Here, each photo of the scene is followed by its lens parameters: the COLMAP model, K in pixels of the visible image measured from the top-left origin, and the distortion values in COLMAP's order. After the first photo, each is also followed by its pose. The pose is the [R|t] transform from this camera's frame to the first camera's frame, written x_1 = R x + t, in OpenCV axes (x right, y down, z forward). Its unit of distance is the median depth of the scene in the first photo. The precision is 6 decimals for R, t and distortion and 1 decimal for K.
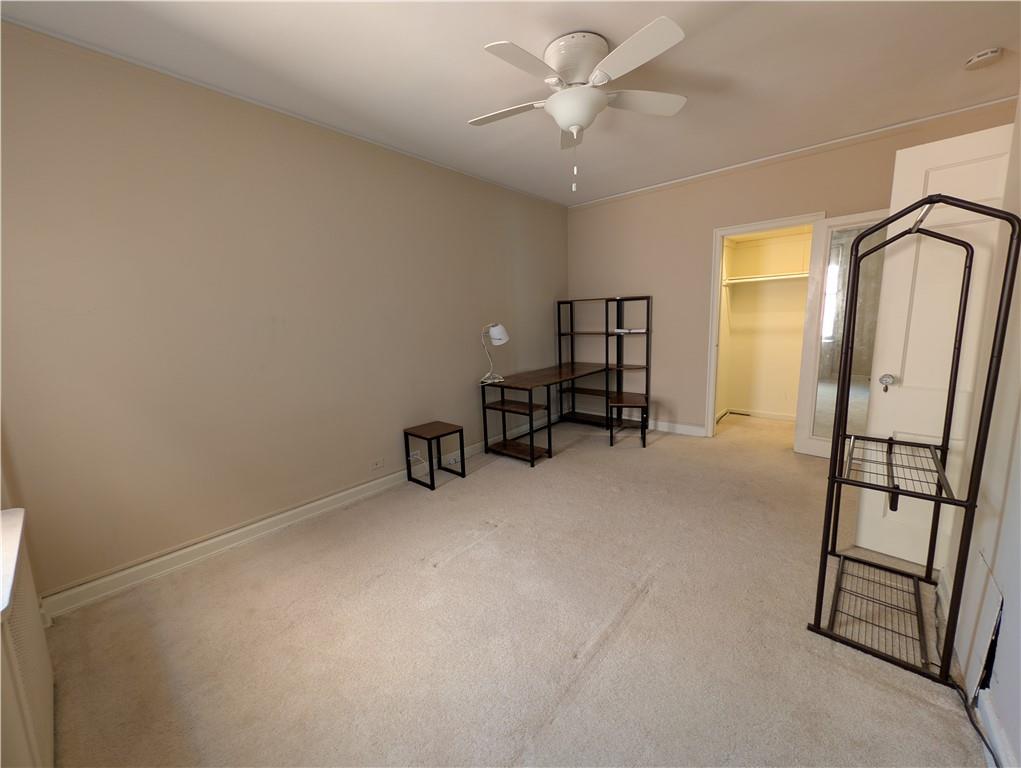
lens RADIAL K [[392.6, 0, 507.8], [0, 392.6, 384.4], [0, 0, 1]] dist [0.000728, 0.000188]
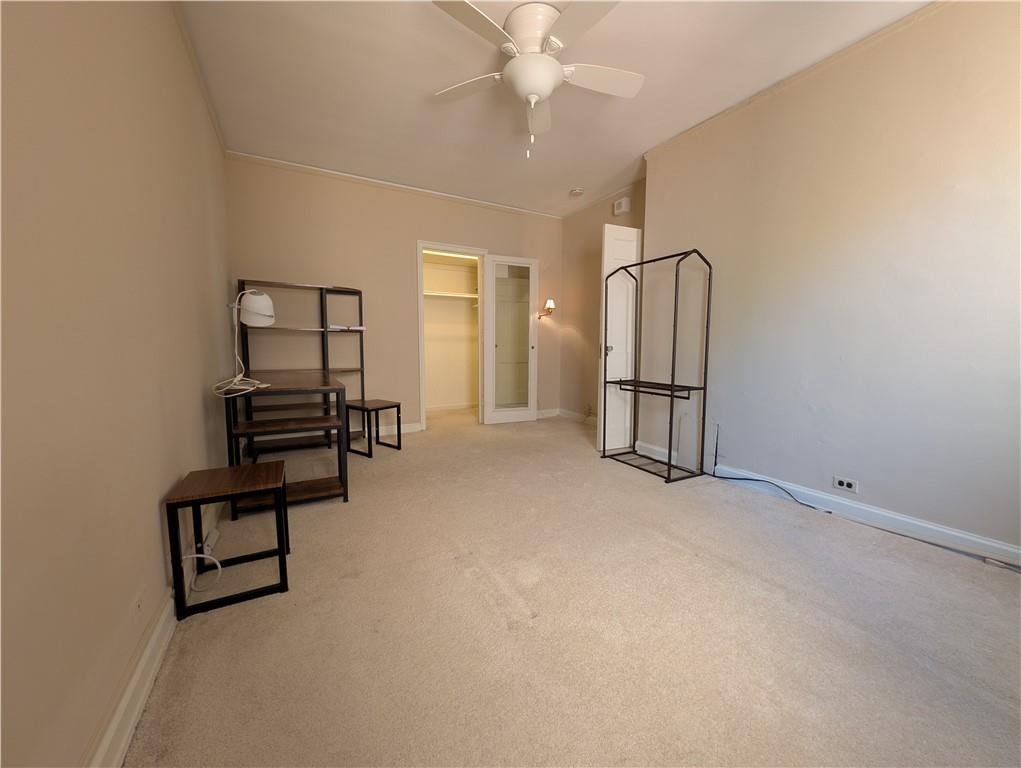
lens RADIAL K [[392.6, 0, 508.5], [0, 392.6, 385.5], [0, 0, 1]] dist [0.000728, 0.000188]
pose [[0.332555, -0.057181, 0.941349, -0.423002], [0.140340, 0.990047, 0.010561, 0.033025], [-0.932584, 0.128596, 0.337270, 0.402445]]
